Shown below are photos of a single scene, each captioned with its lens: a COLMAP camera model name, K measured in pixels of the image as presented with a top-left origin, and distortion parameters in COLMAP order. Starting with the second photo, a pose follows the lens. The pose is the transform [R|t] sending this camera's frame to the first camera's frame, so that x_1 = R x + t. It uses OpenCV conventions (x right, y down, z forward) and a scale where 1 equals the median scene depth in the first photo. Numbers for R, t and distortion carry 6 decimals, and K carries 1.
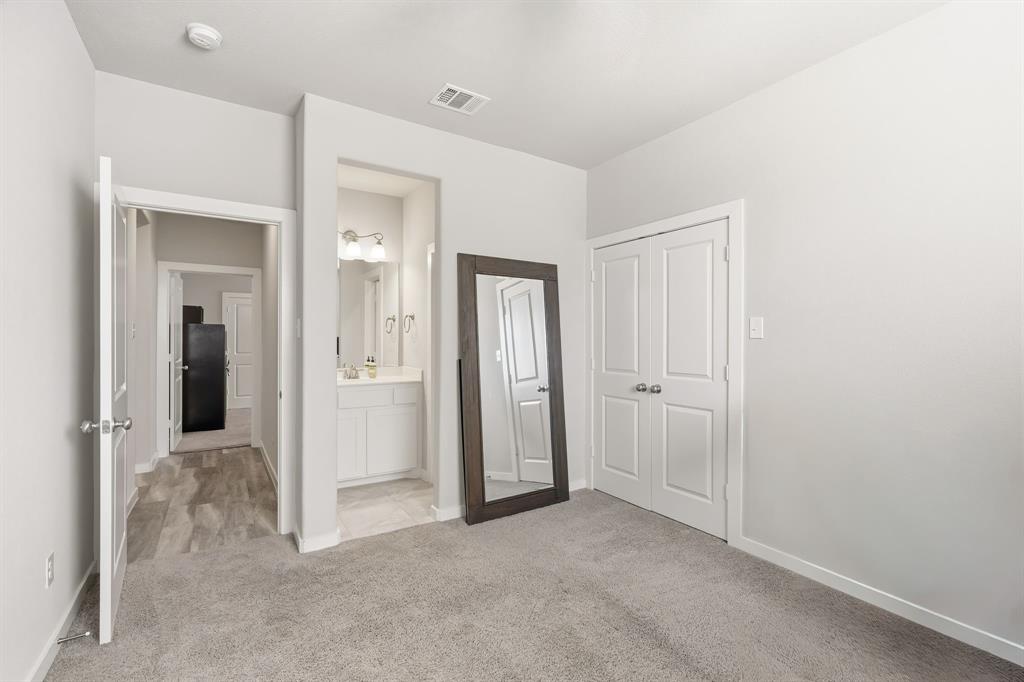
lens RADIAL K [[462.3, 0, 506.7], [0, 462.3, 343.1], [0, 0, 1]] dist [0.000520, 0.000230]
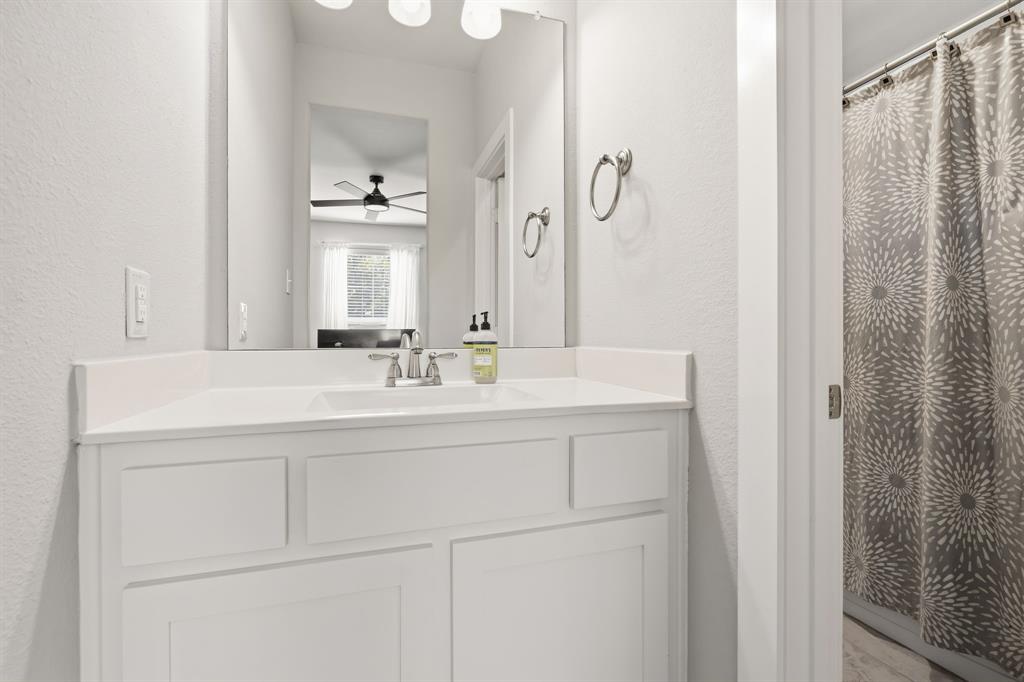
lens RADIAL K [[462.3, 0, 508.9], [0, 462.3, 341.2], [0, 0, 1]] dist [0.000520, 0.000230]
pose [[0.967717, -0.002742, -0.252024, -0.206980], [0.002014, 0.999993, -0.003145, 0.050513], [0.252031, 0.002536, 0.967716, 0.738902]]
